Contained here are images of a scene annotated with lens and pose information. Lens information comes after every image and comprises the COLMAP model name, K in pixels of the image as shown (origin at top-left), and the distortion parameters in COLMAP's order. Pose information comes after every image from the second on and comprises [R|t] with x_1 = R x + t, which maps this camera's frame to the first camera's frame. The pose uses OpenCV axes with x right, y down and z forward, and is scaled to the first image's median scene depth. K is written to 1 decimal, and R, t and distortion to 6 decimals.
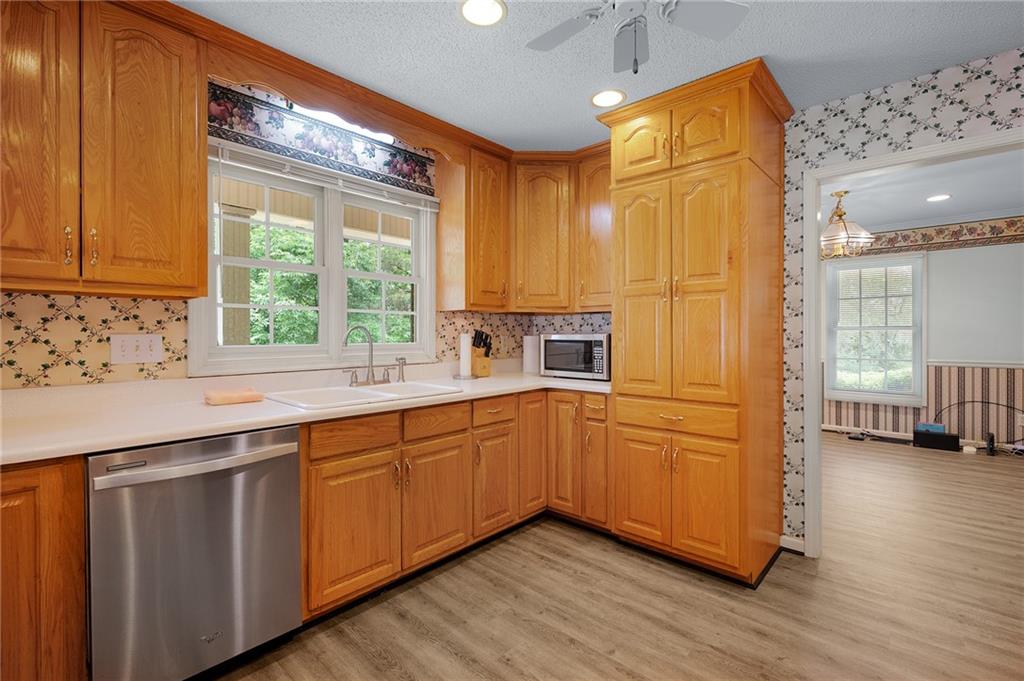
lens RADIAL K [[466.9, 0, 508.5], [0, 466.9, 338.7], [0, 0, 1]] dist [-0.001659, -0.000085]
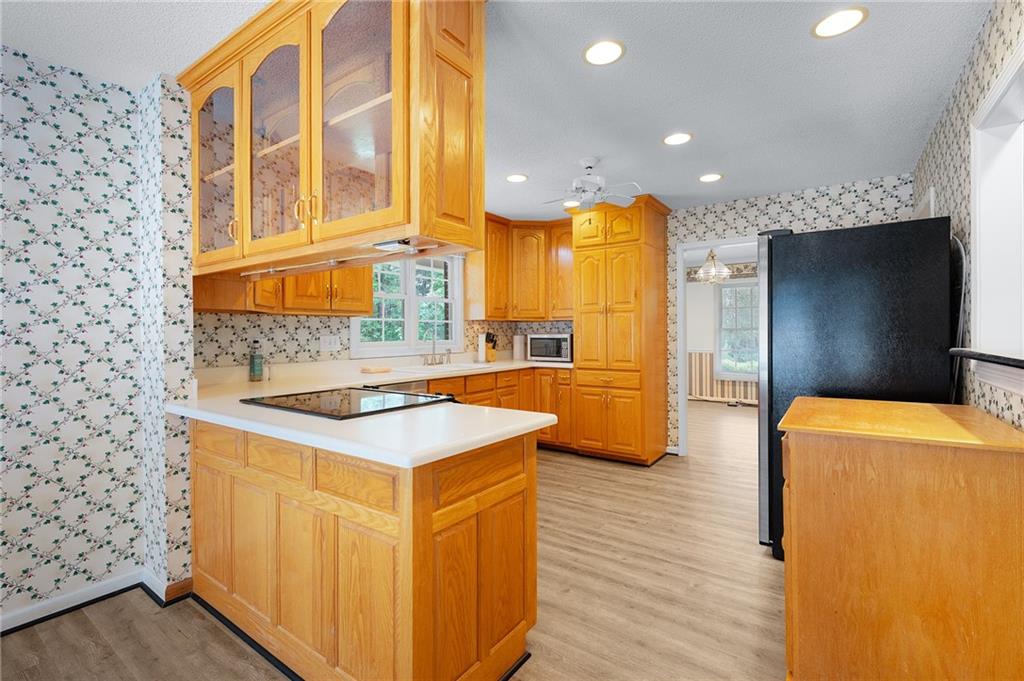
lens RADIAL K [[466.9, 0, 510.3], [0, 466.9, 337.0], [0, 0, 1]] dist [-0.001659, -0.000085]
pose [[0.992211, -0.005401, 0.124454, -0.233507], [0.005713, 0.999981, -0.002153, 0.002935], [-0.124440, 0.002848, 0.992223, -0.709539]]
